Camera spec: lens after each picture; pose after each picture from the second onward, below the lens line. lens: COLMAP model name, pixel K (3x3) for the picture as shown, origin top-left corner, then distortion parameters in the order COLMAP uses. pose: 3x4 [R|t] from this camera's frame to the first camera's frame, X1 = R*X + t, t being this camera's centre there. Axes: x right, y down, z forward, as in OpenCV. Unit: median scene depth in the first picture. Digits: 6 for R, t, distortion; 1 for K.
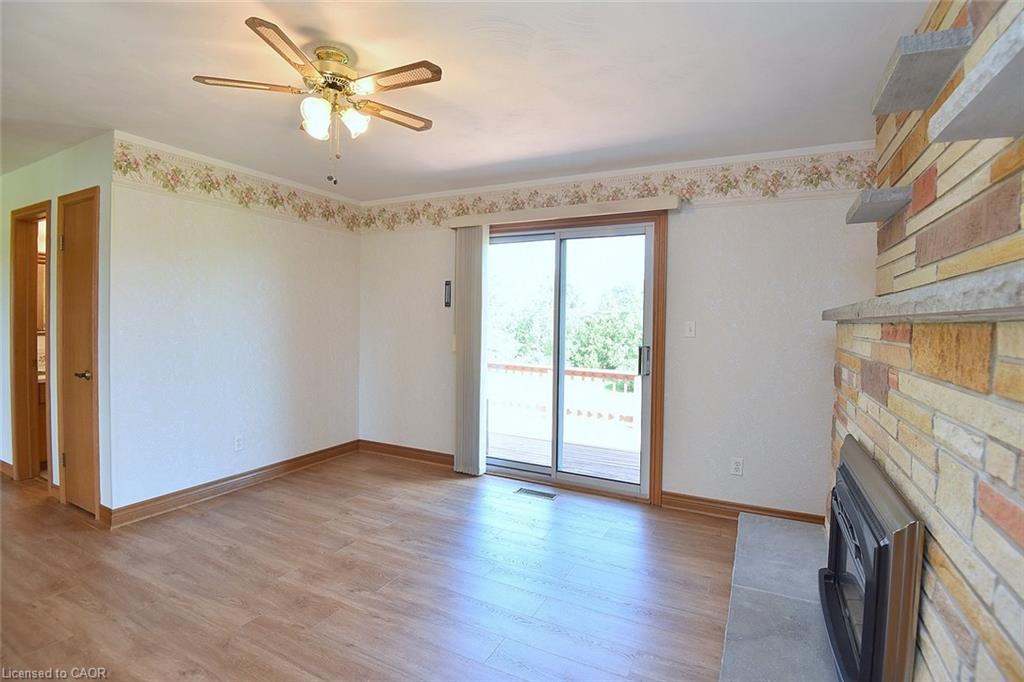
lens RADIAL K [[475.8, 0, 514.7], [0, 475.8, 337.7], [0, 0, 1]] dist [-0.026013, -0.000506]
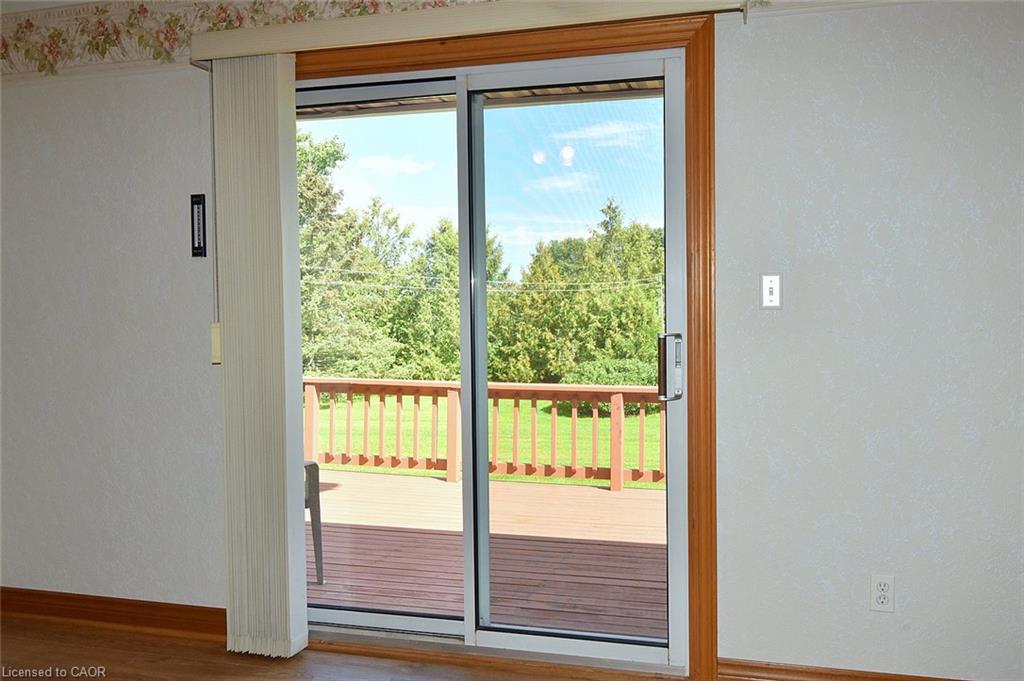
lens RADIAL K [[710.5, 0, 583.1], [0, 710.5, 321.8], [0, 0, 1]] dist [0.003260, -0.000722]
pose [[0.965958, -0.028670, 0.257104, 0.016074], [0.032830, 0.999390, -0.011901, 0.007304], [-0.256606, 0.019937, 0.966311, 0.225895]]
